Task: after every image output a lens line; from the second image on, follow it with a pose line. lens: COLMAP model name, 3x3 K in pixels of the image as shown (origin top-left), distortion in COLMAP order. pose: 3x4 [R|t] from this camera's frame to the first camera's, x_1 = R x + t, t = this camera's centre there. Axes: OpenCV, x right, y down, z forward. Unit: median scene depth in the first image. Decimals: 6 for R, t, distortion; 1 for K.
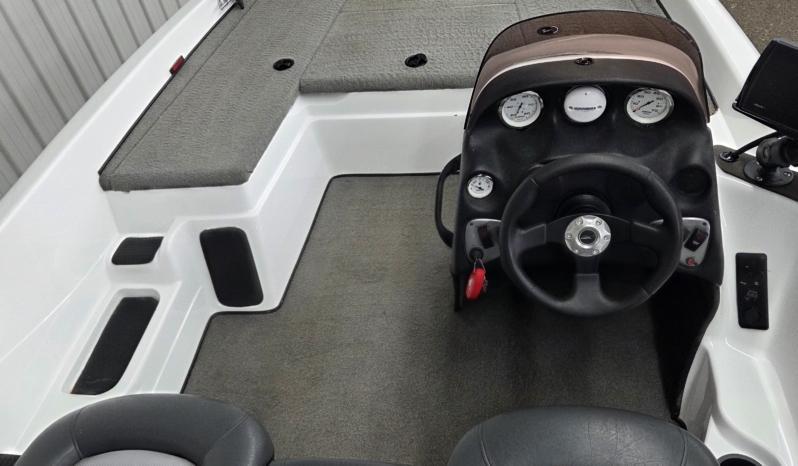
lens RADIAL K [[675.4, 0, 391.5], [0, 675.4, 240.3], [0, 0, 1]] dist [0.114859, -0.096179]
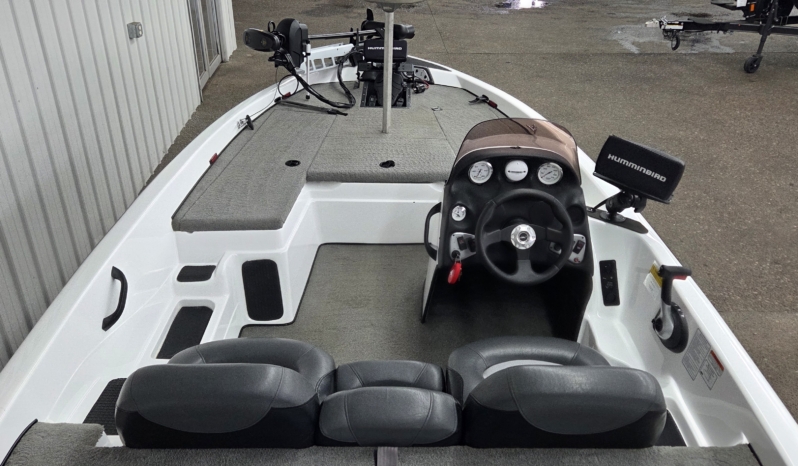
lens RADIAL K [[675.4, 0, 391.5], [0, 675.4, 240.3], [0, 0, 1]] dist [0.114859, -0.096179]
pose [[0.980205, 0.058686, 0.189088, -0.244460], [-0.008113, 0.966163, -0.257804, 0.296098], [-0.197819, 0.251167, 0.947514, -0.384223]]
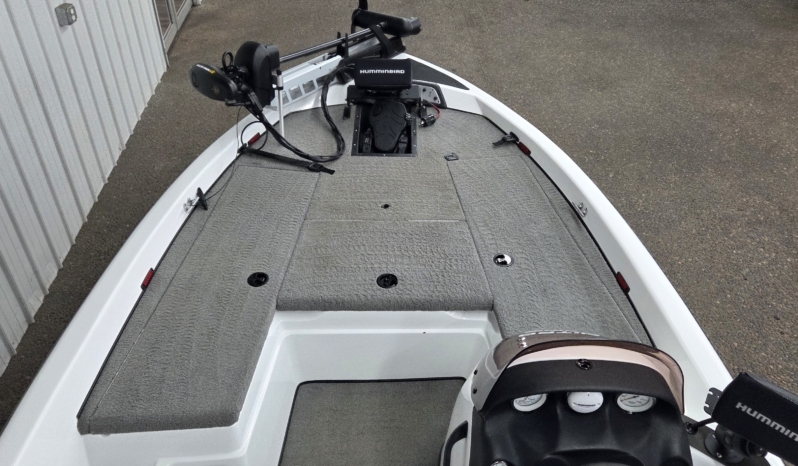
lens RADIAL K [[681.2, 0, 399.0], [0, 681.2, 233.0], [0, 0, 1]] dist [0.106346, -0.106517]
pose [[0.979493, 0.018536, 0.200623, -0.180876], [0.005538, 0.992906, -0.118774, -0.231645], [-0.201402, 0.117449, 0.972442, -0.072275]]
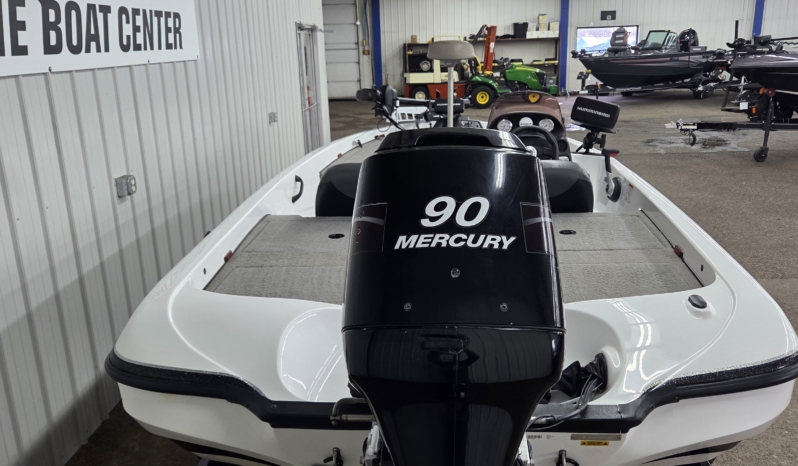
lens RADIAL K [[681.2, 0, 399.0], [0, 681.2, 233.0], [0, 0, 1]] dist [0.106346, -0.106517]
pose [[0.993061, 0.083828, 0.082480, -0.328409], [-0.034017, 0.876127, -0.480879, 1.155789], [-0.112574, 0.474736, 0.872899, -0.917642]]
